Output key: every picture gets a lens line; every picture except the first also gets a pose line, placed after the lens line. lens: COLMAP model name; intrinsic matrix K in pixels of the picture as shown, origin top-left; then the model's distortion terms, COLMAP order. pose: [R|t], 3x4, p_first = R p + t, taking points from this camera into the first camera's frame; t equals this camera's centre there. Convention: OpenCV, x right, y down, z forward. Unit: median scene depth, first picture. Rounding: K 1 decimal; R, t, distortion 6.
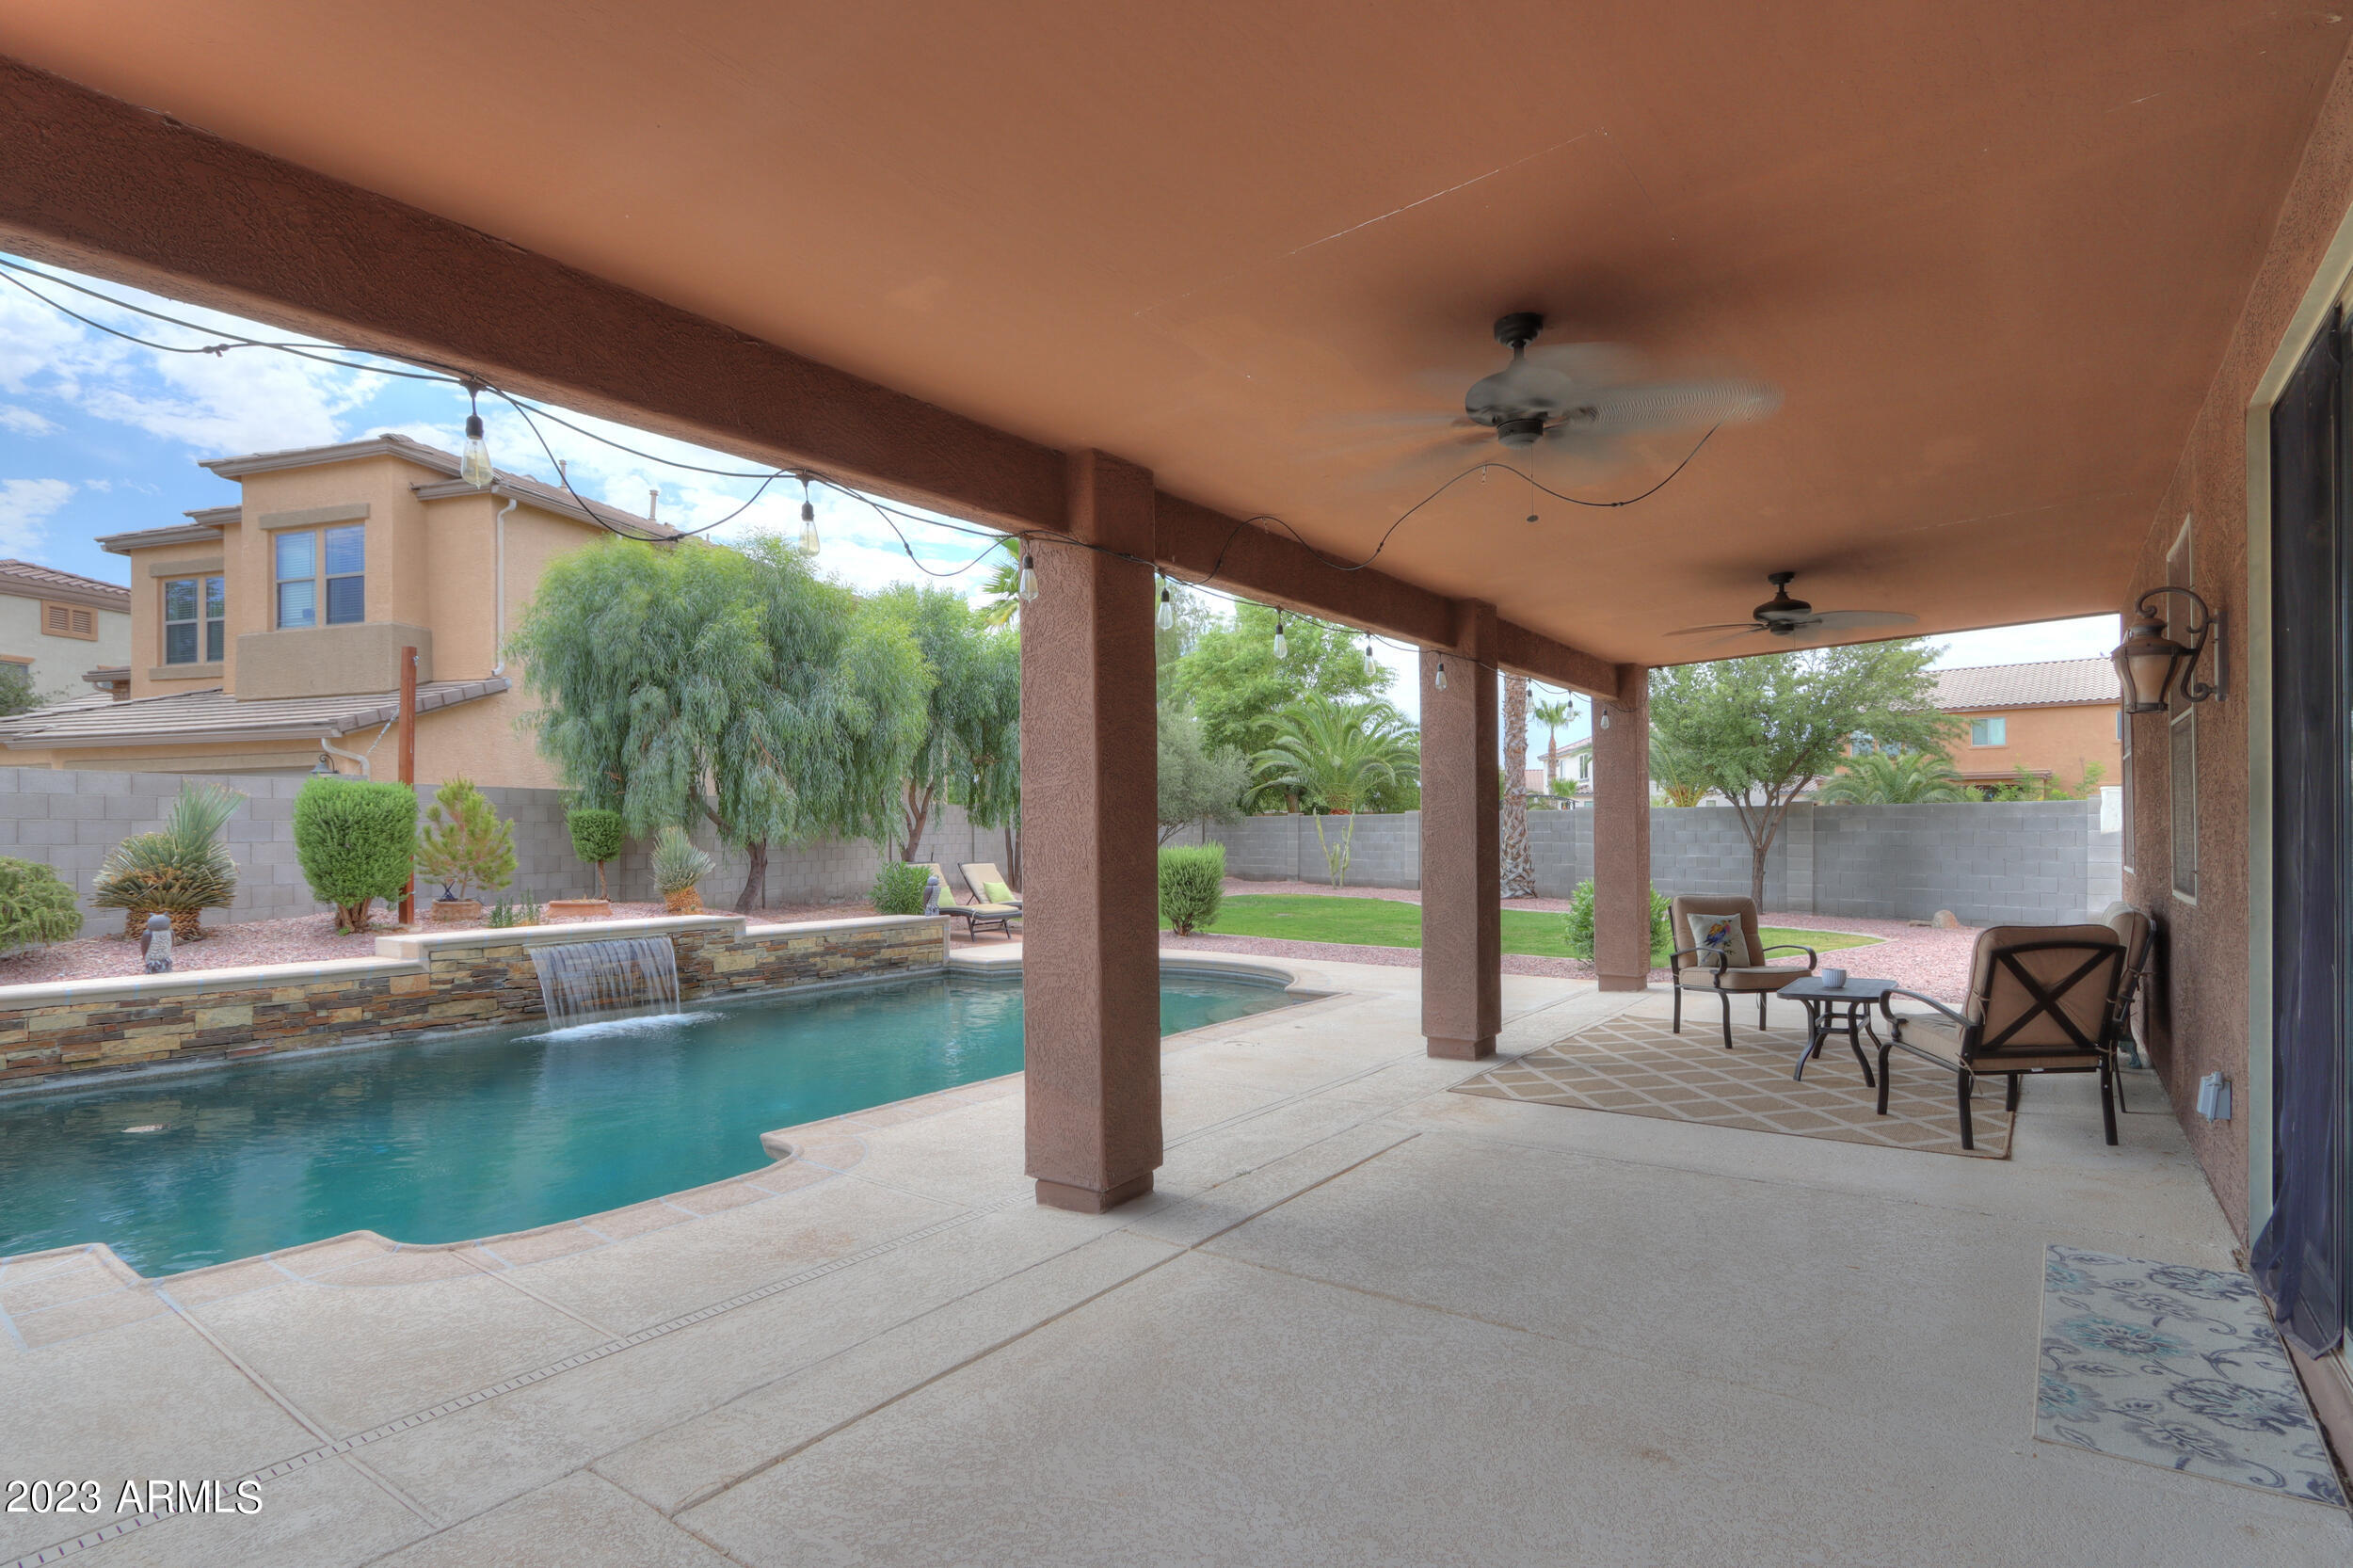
lens RADIAL K [[1173.4, 0, 1160.6], [0, 1173.4, 825.1], [0, 0, 1]] dist [-0.010687, 0.000885]
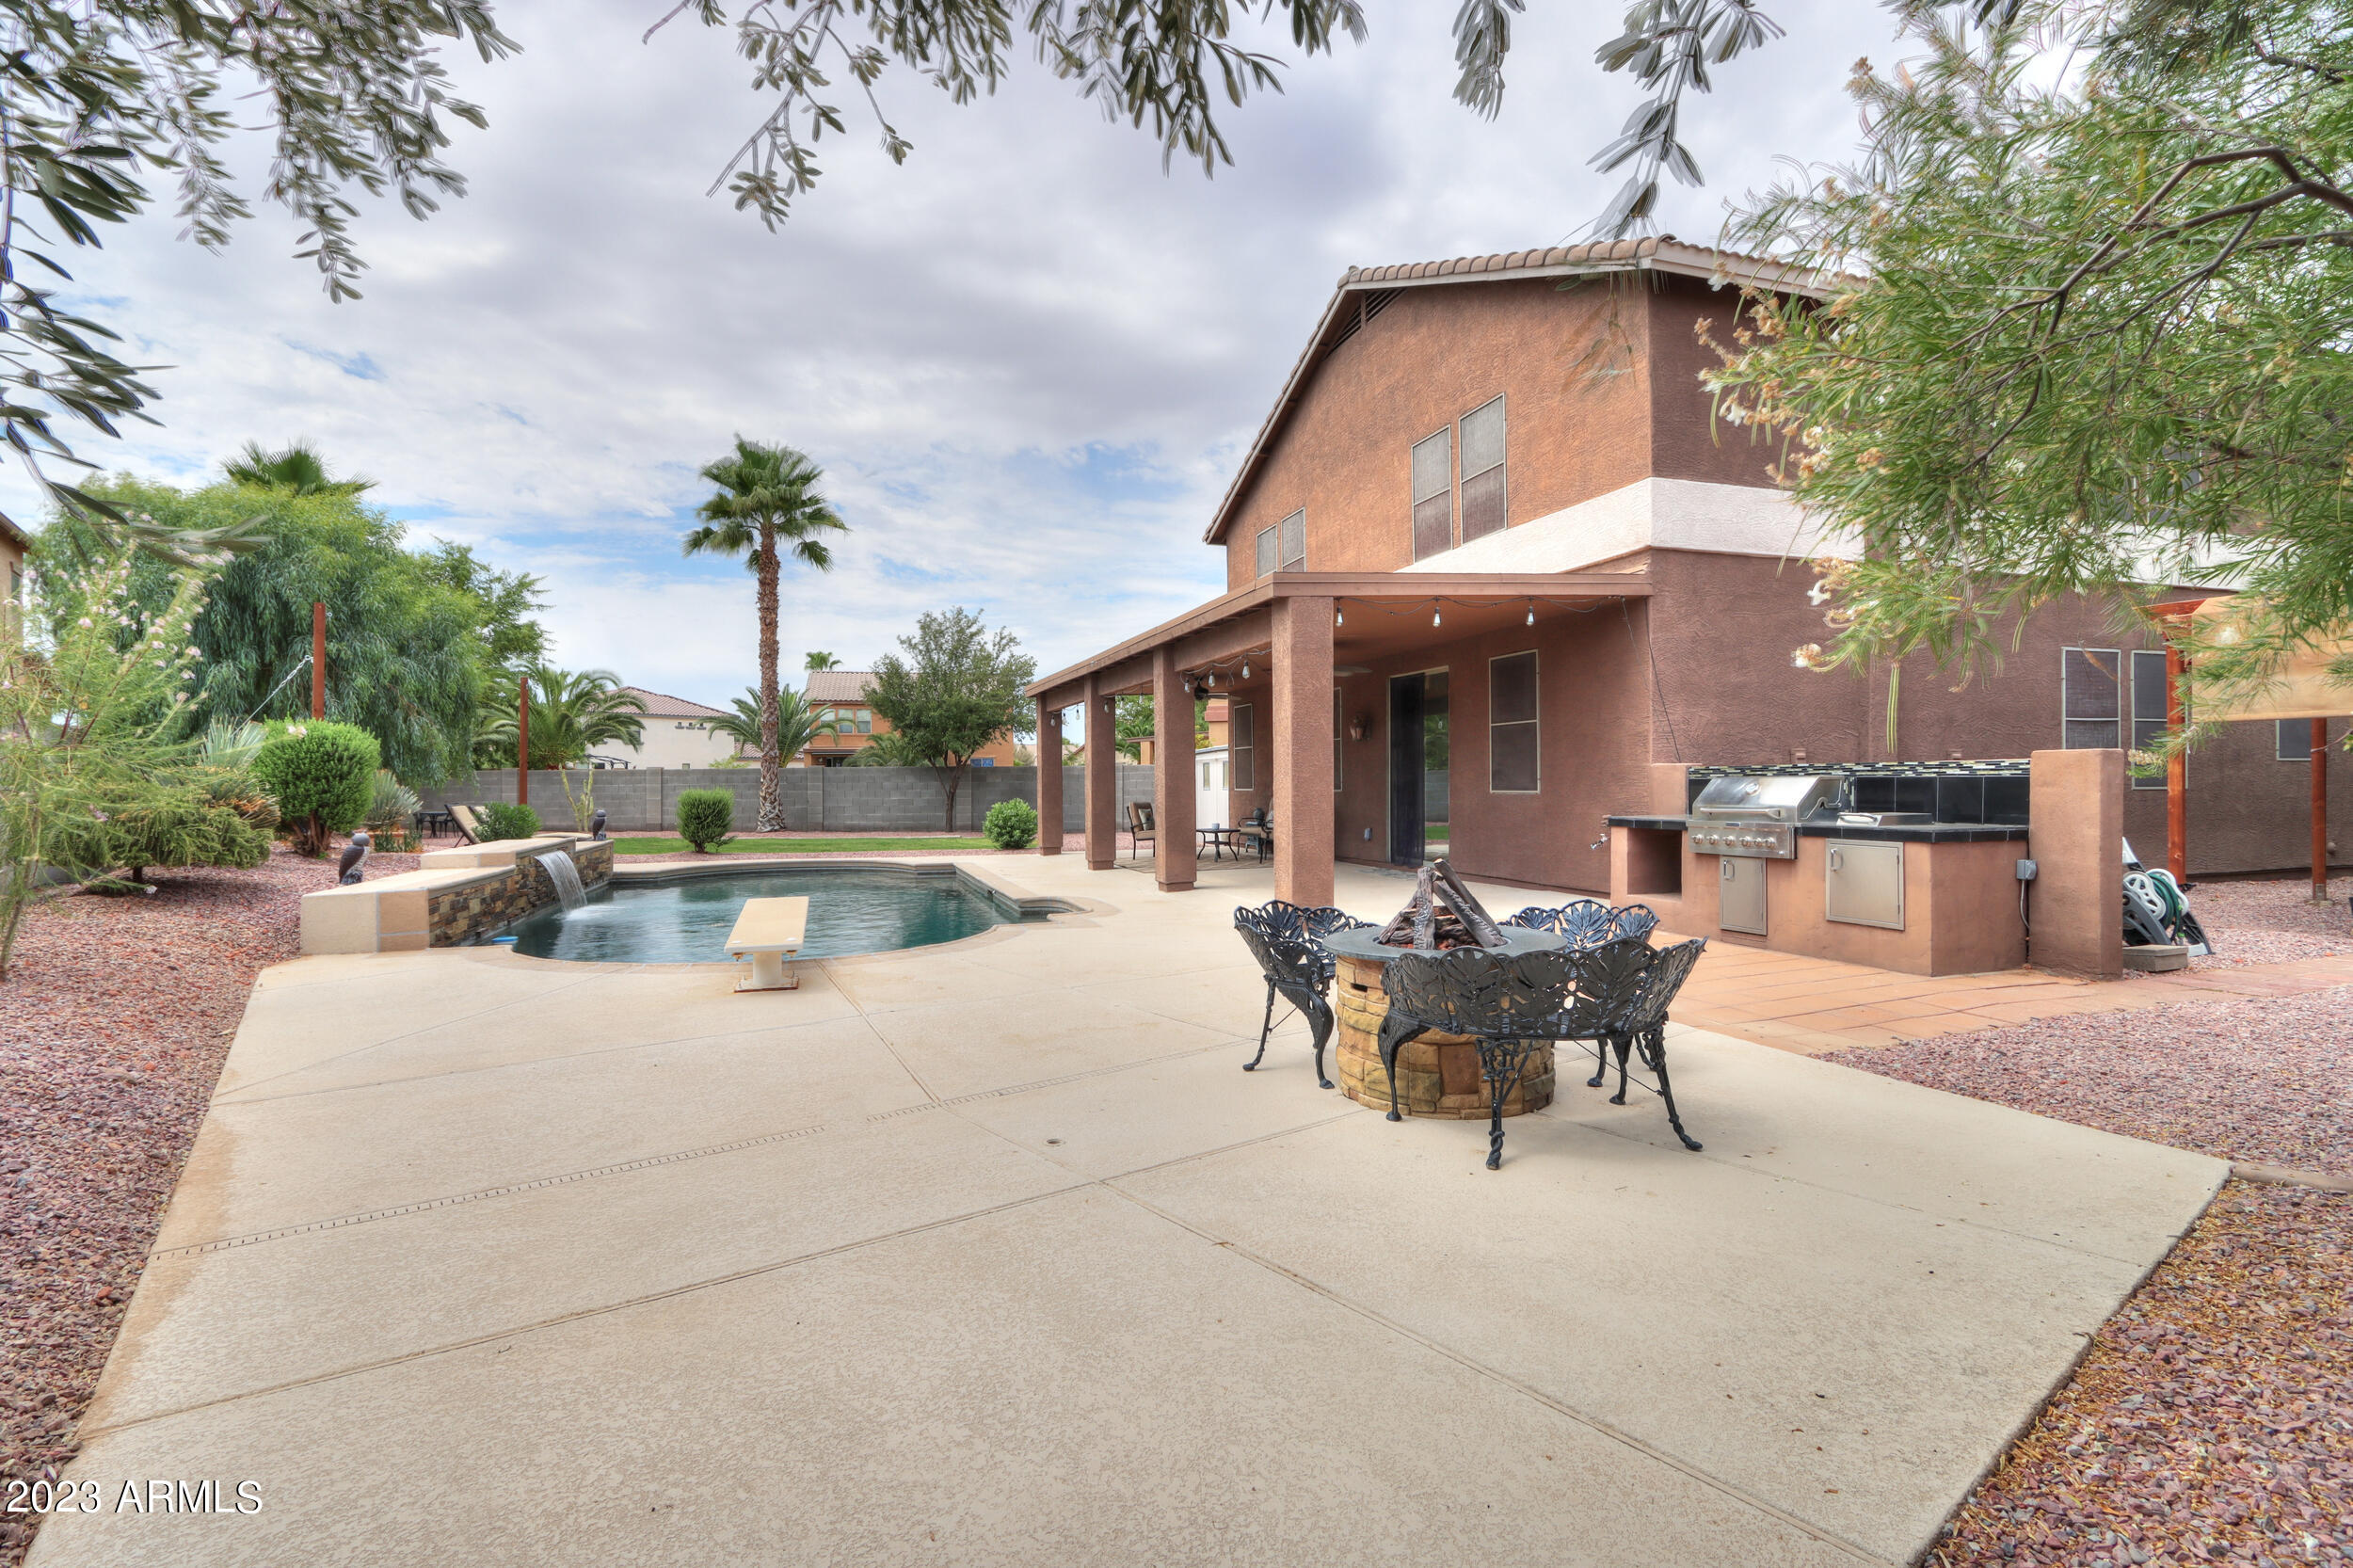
lens RADIAL K [[1093.1, 0, 1149.4], [0, 1093.1, 781.6], [0, 0, 1]] dist [-0.012276, 0.000331]
pose [[0.598295, 0.002918, 0.801271, -0.969543], [0.001419, 0.999988, -0.004701, 0.022378], [-0.801275, 0.003949, 0.598284, -0.261737]]
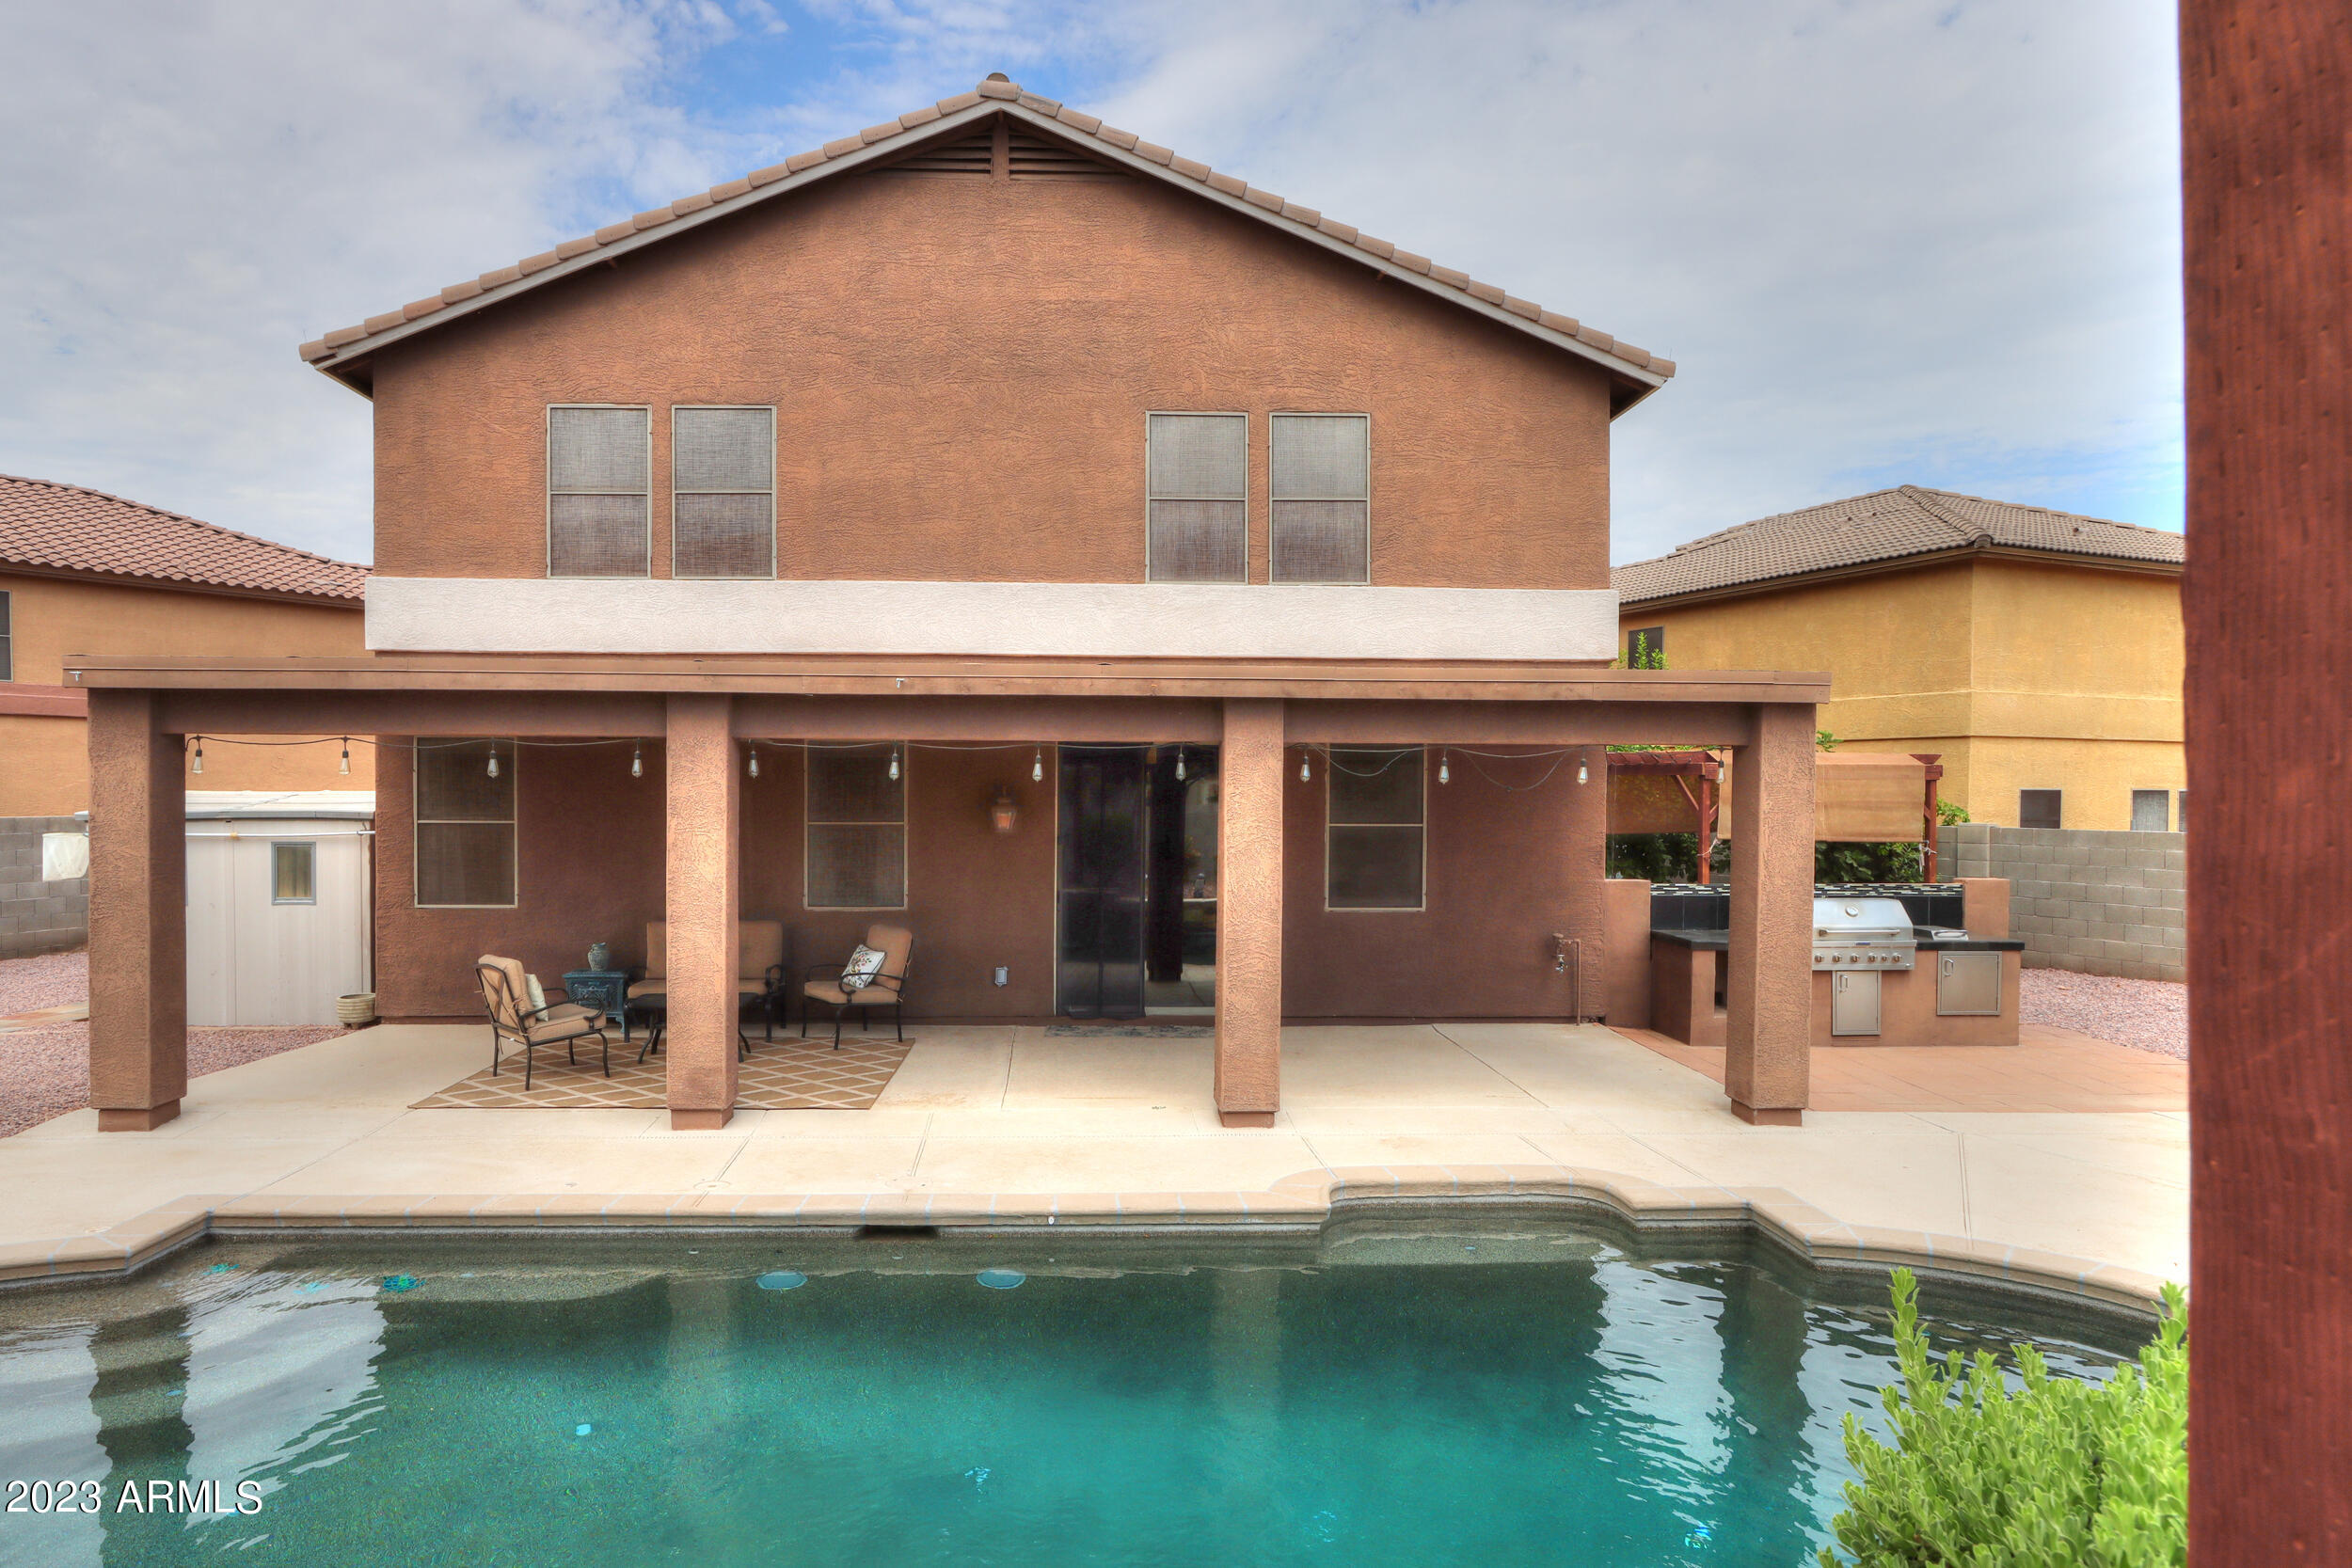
lens RADIAL K [[1364.2, 0, 1099.2], [0, 1364.2, 815.4], [0, 0, 1]] dist [-0.008808, -0.000525]
pose [[-0.617898, -0.012127, 0.786165, -0.610602], [-0.003192, 0.999912, 0.012915, -0.063245], [-0.786252, 0.005471, -0.617882, 0.984198]]
